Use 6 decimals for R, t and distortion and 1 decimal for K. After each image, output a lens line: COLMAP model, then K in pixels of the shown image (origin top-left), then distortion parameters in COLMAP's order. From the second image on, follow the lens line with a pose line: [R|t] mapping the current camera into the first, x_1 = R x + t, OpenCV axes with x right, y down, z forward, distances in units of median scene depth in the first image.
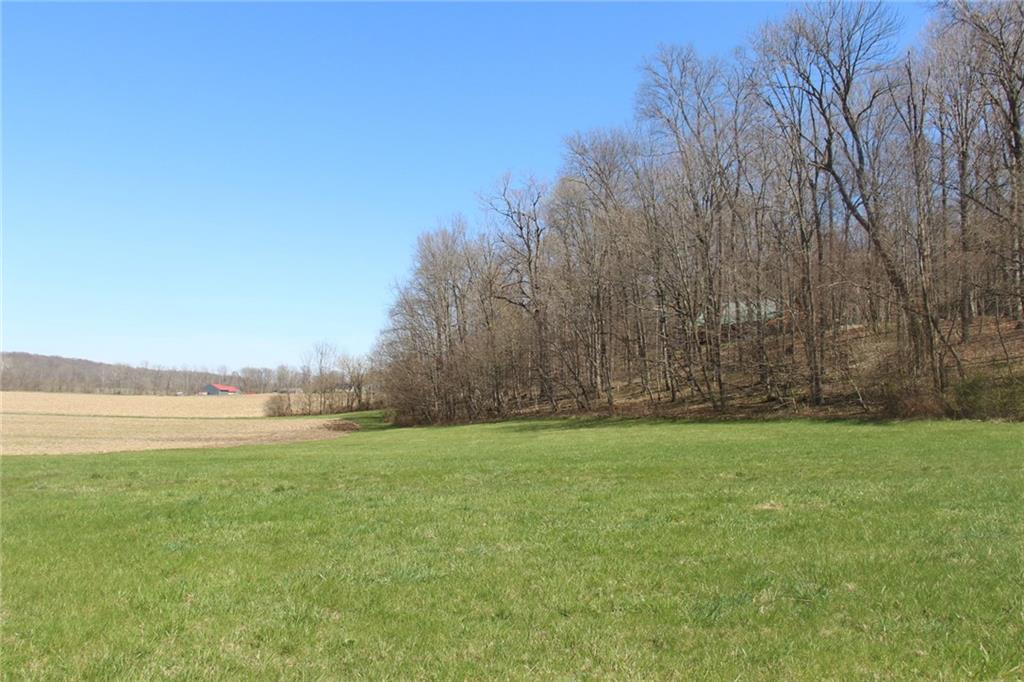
lens RADIAL K [[875.6, 0, 511.6], [0, 875.6, 329.2], [0, 0, 1]] dist [-0.180483, 0.146118]
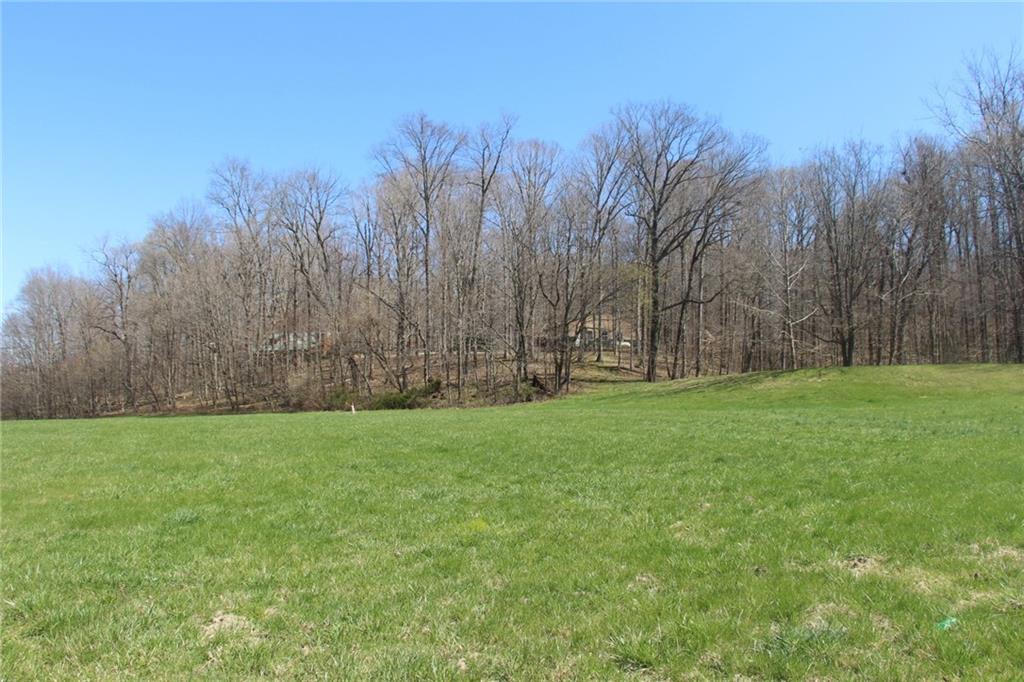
lens RADIAL K [[875.6, 0, 511.6], [0, 875.6, 329.2], [0, 0, 1]] dist [-0.180483, 0.146118]
pose [[0.897328, 0.037533, 0.439766, -0.013249], [-0.029572, 0.999251, -0.024943, -0.023265], [-0.440373, 0.009378, 0.897766, -0.453132]]
